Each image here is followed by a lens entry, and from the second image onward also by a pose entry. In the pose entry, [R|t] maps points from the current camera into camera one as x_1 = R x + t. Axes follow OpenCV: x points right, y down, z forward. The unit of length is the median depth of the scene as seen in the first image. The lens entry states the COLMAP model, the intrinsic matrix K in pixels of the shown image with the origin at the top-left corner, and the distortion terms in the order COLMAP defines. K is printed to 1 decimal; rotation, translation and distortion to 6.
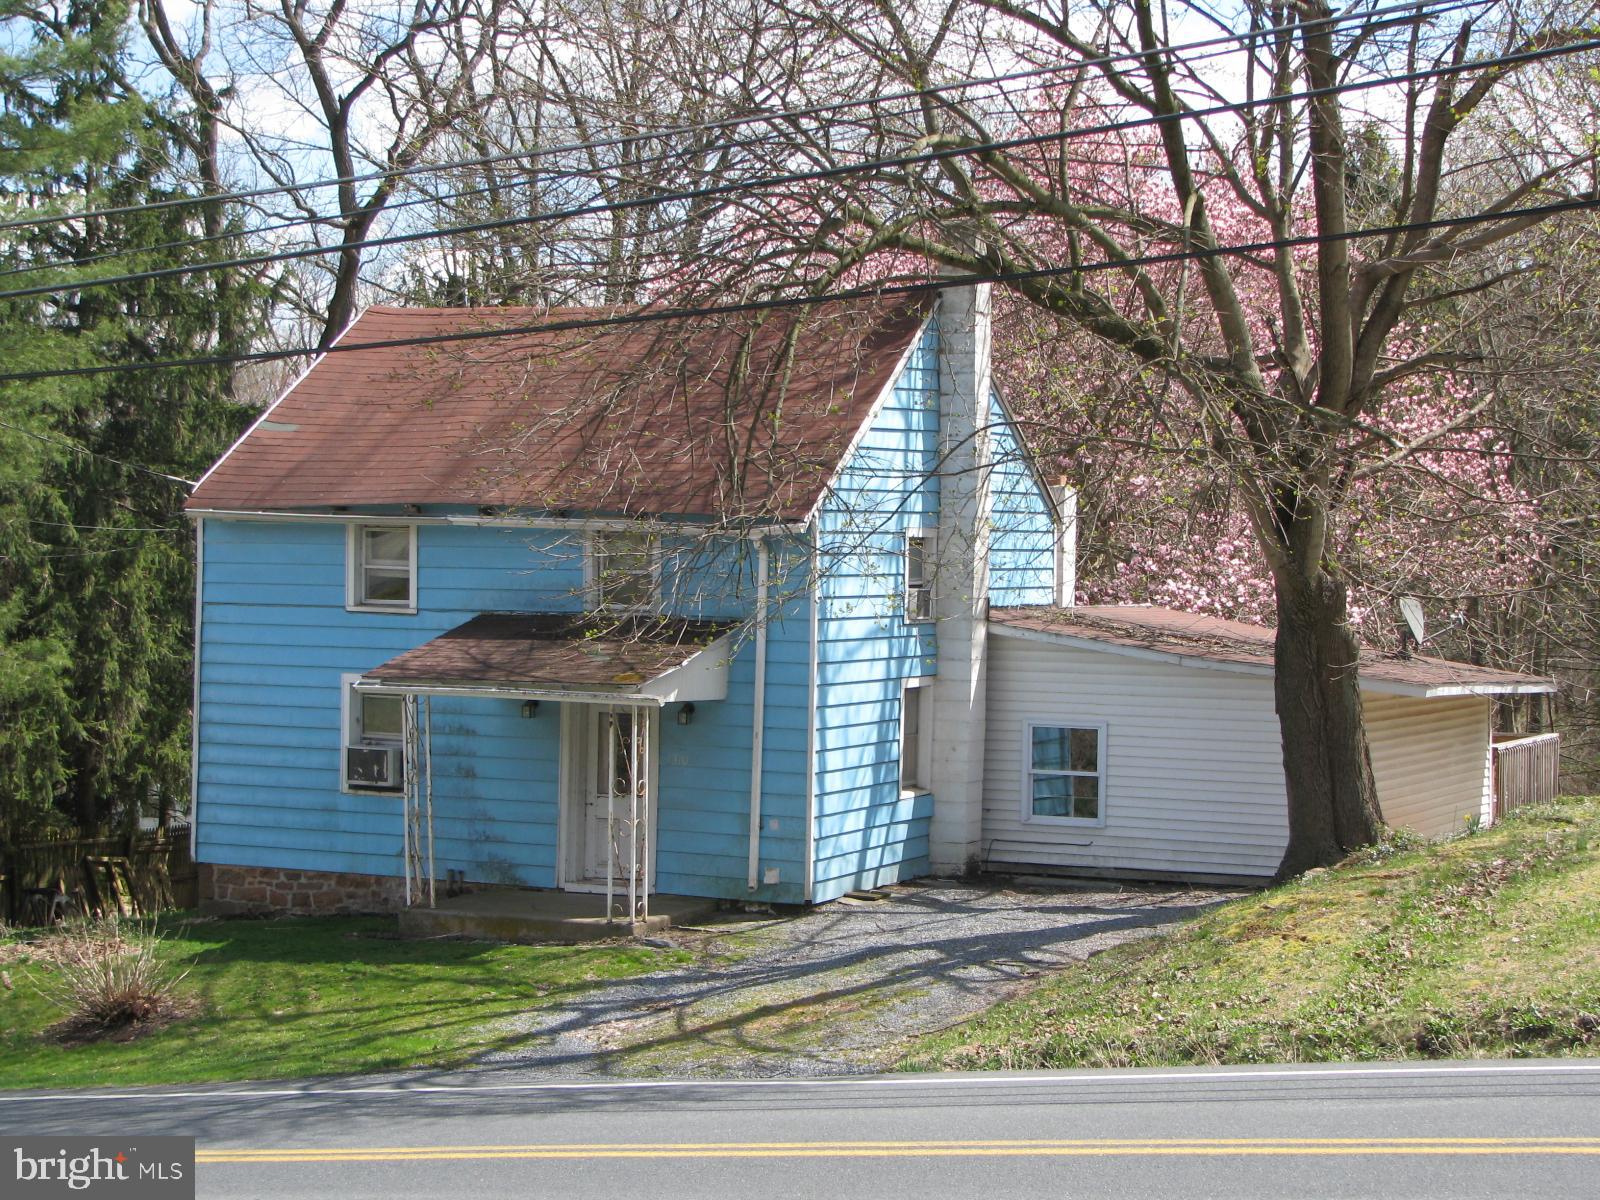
lens RADIAL K [[3162.8, 0, 800.0], [0, 3162.8, 600.0], [0, 0, 1]] dist [0.031683, 0.226802]
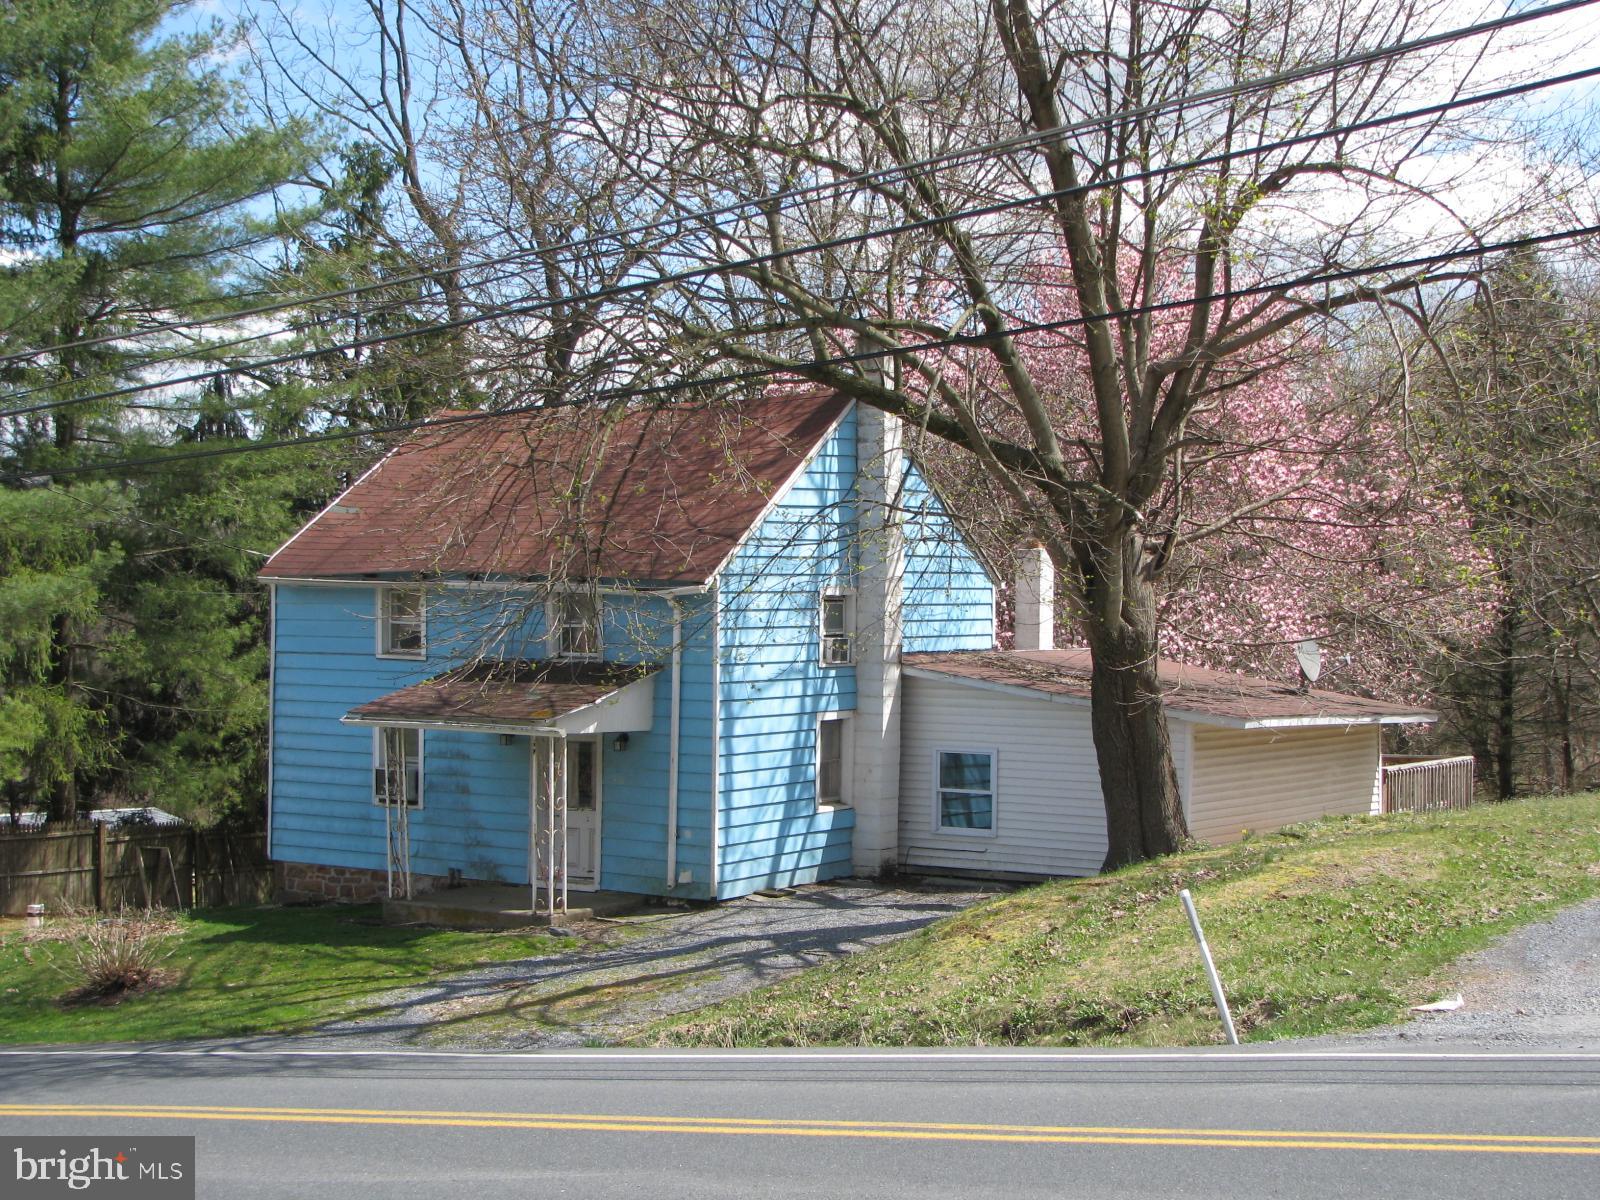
lens RADIAL K [[2576.4, 0, 800.0], [0, 2576.4, 600.0], [0, 0, 1]] dist [-0.012322, 0.085809]
pose [[0.988013, -0.007784, -0.154176, 0.179707], [0.005624, 0.999880, -0.014442, -0.003928], [0.154270, 0.013402, 0.987938, 0.029904]]
